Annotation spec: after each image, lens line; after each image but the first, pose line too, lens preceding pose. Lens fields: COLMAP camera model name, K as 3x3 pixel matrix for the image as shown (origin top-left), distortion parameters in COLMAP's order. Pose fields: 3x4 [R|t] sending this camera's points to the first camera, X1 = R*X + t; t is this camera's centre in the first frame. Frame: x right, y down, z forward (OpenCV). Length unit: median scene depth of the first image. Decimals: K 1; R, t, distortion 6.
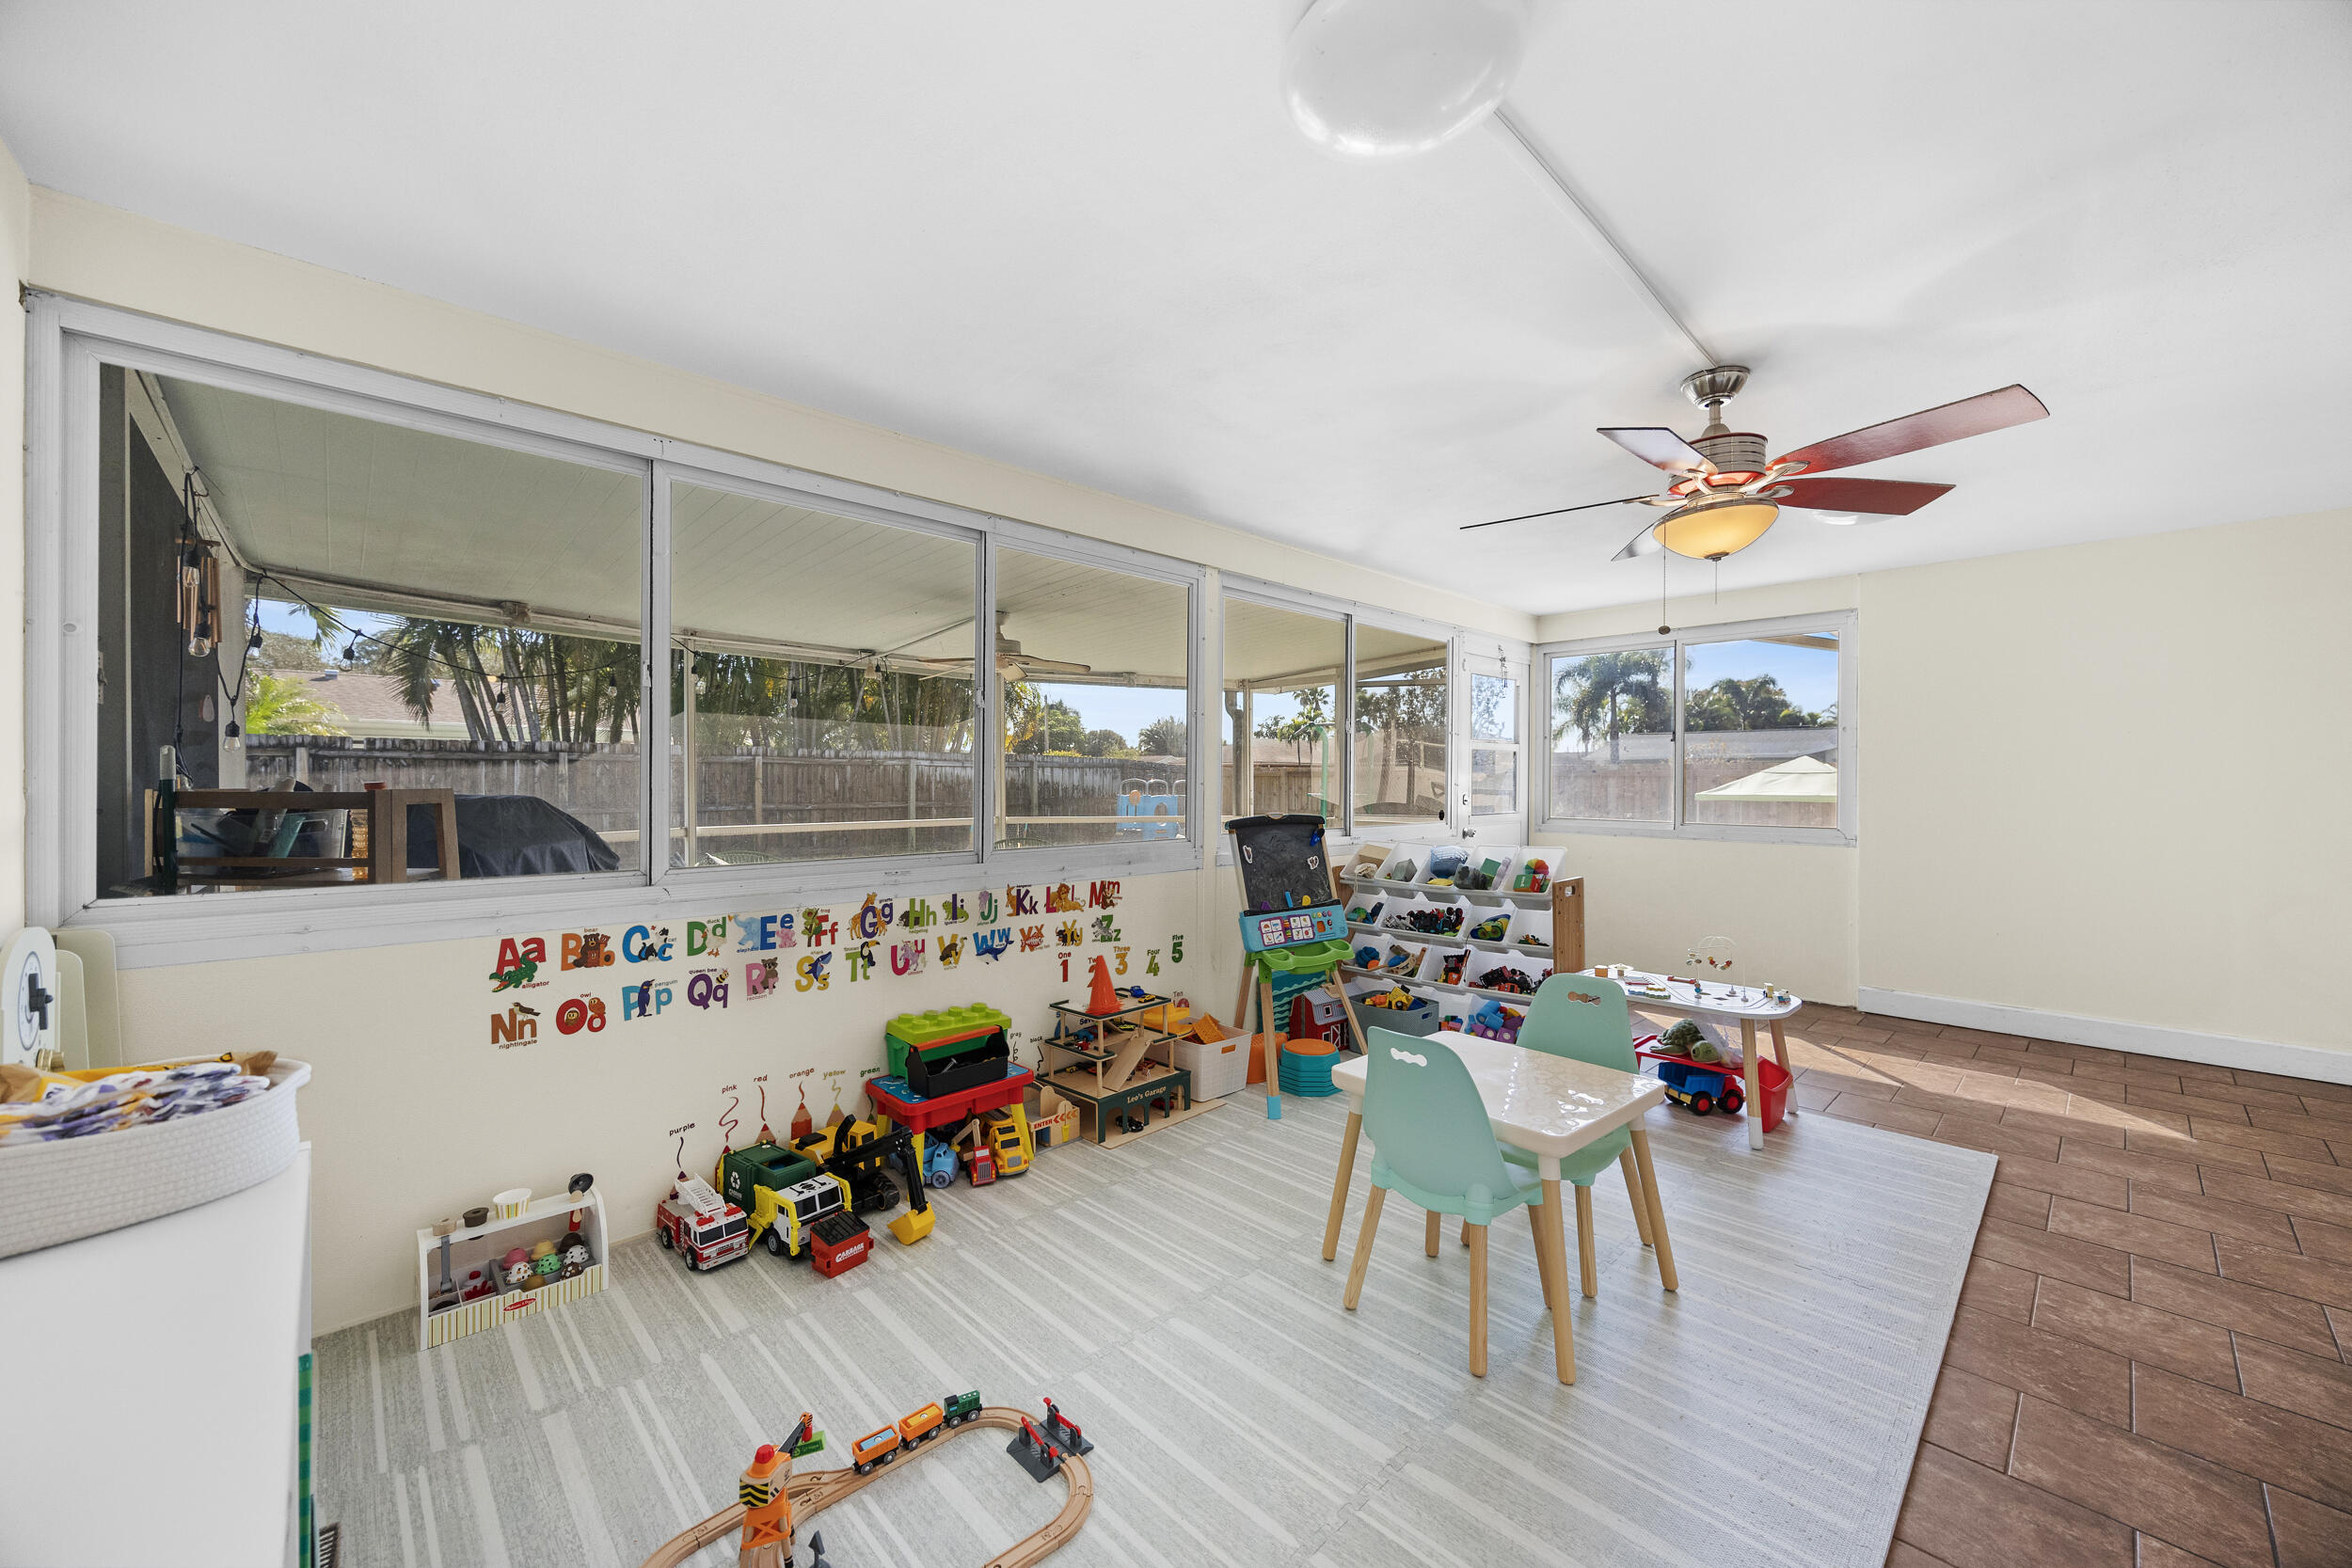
lens RADIAL K [[888.1, 0, 1185.8], [0, 888.1, 780.0], [0, 0, 1]] dist [0.002530, -0.000014]
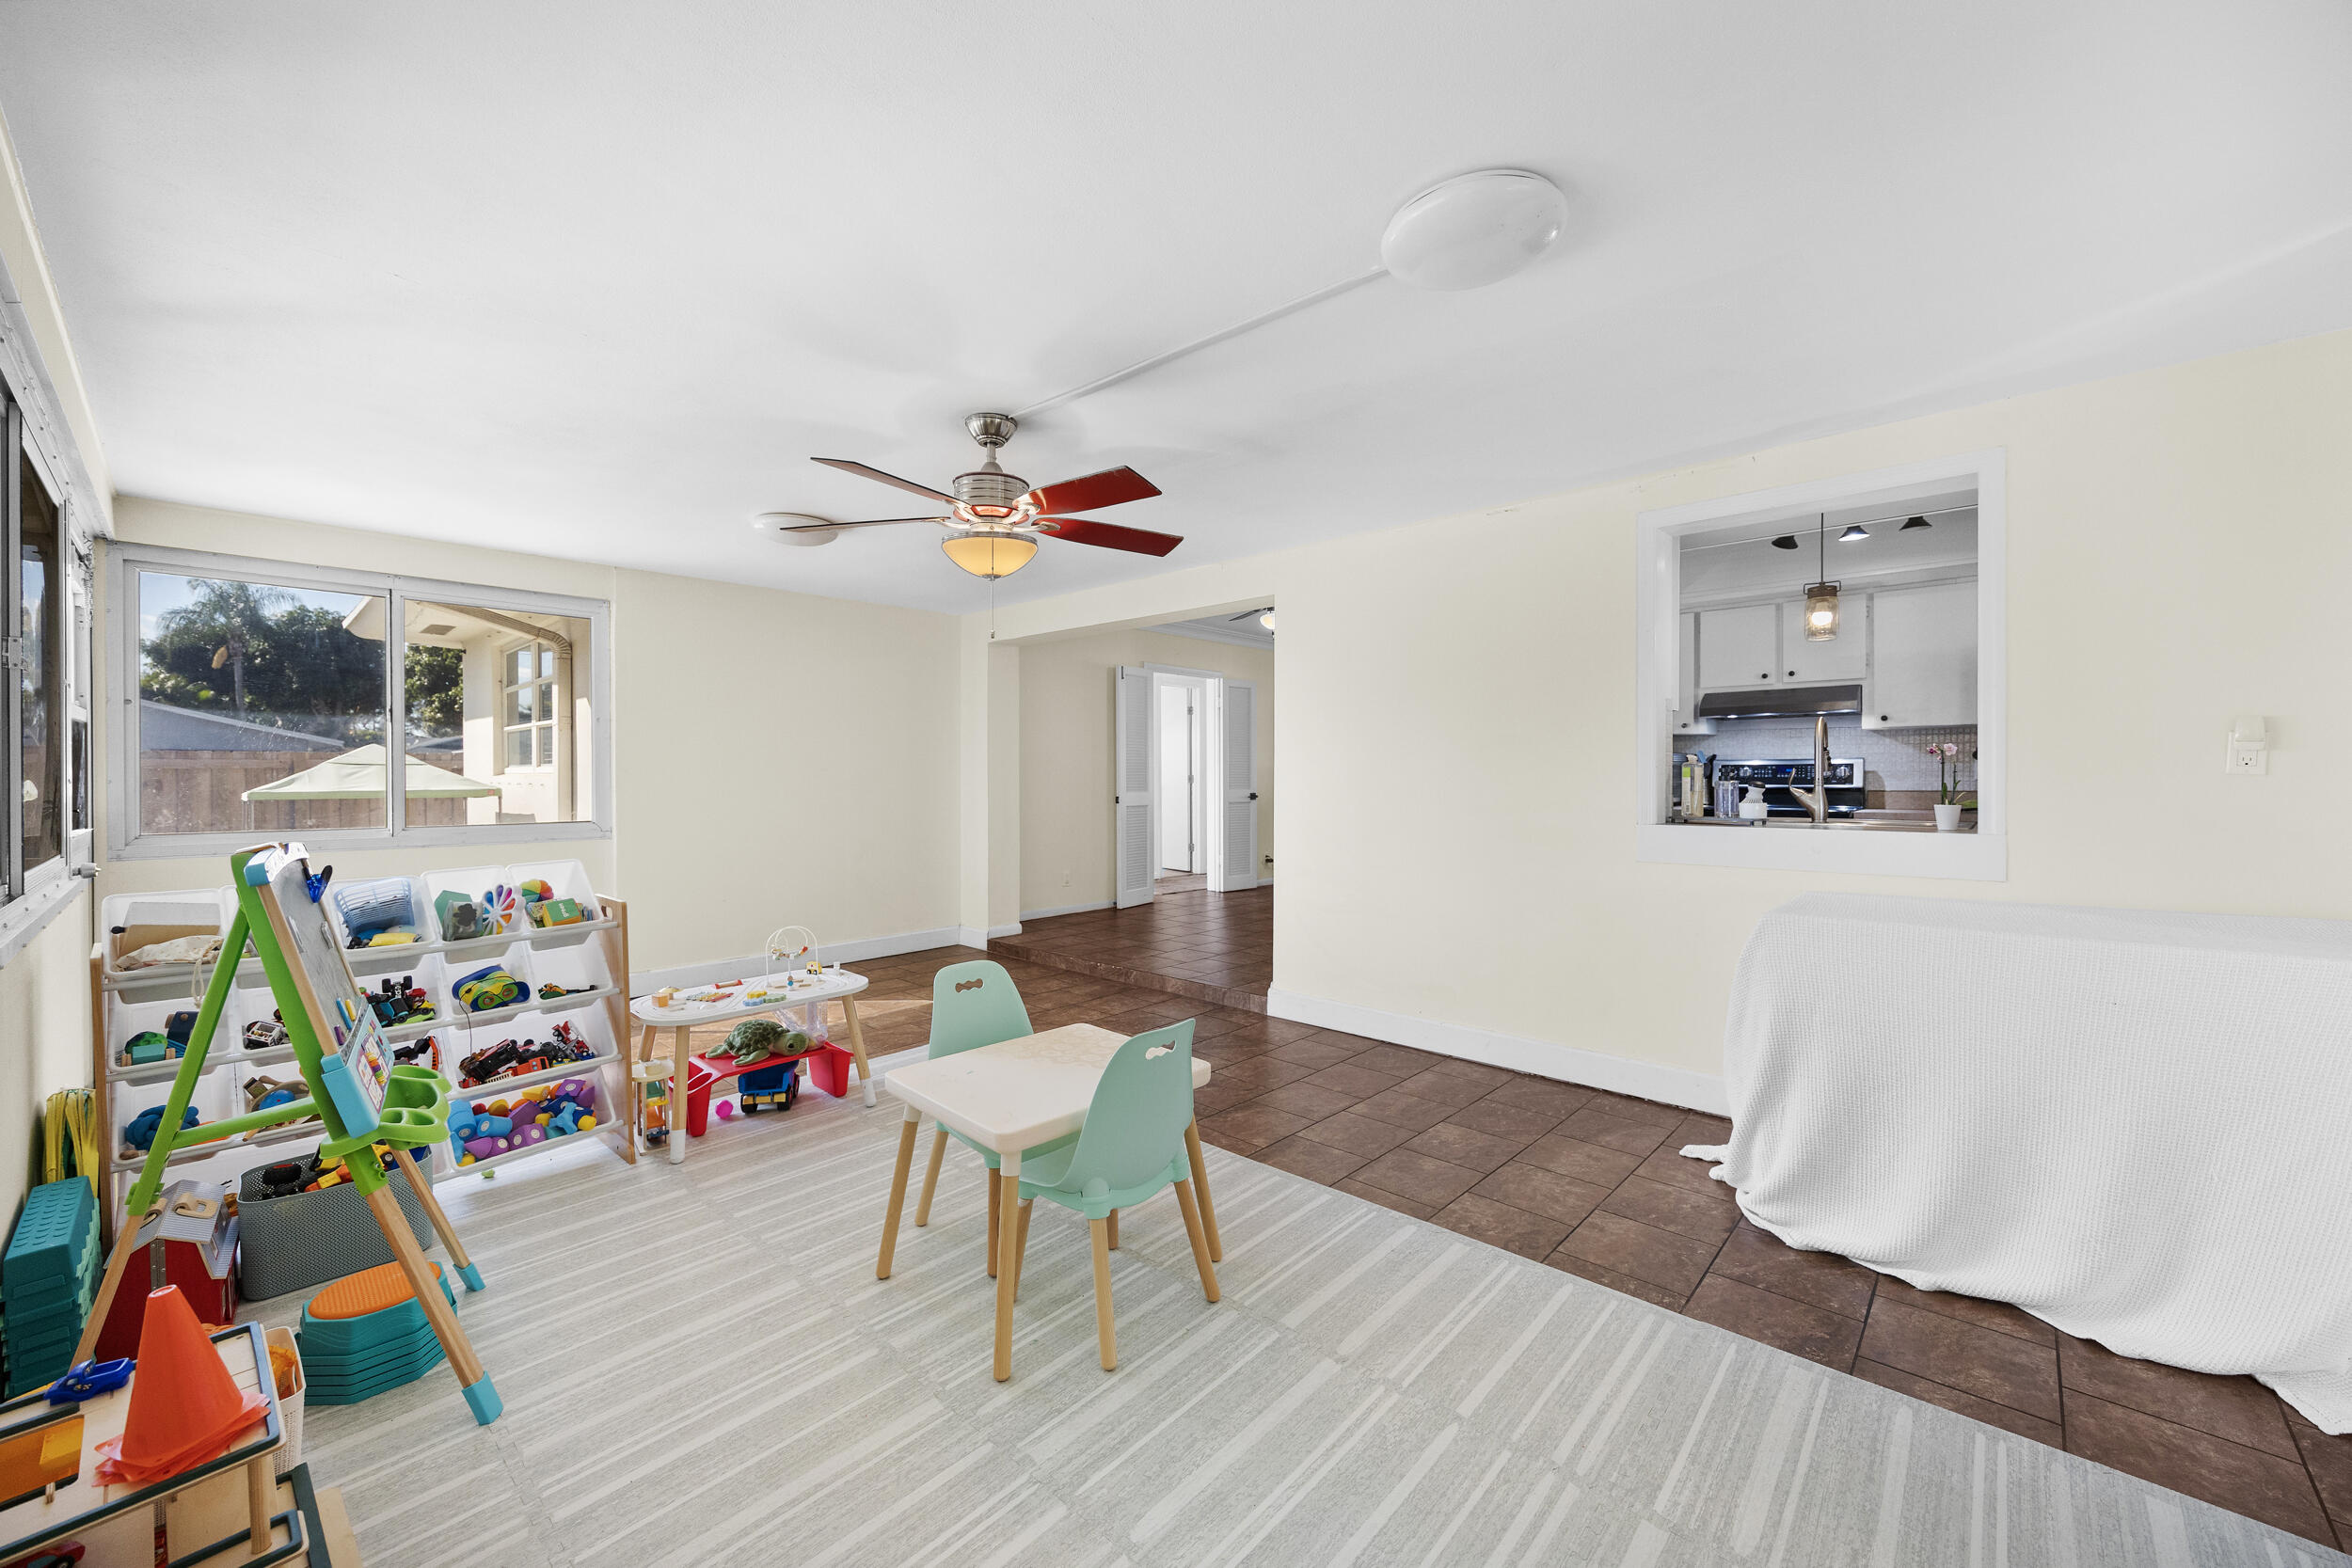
lens RADIAL K [[888.1, 0, 1186.1], [0, 888.1, 787.4], [0, 0, 1]] dist [0.002530, -0.000014]
pose [[-0.065277, -0.015596, 0.997745, -0.563741], [-0.004325, 0.999873, 0.015346, 0.000668], [-0.997858, -0.003314, -0.065336, 0.797507]]
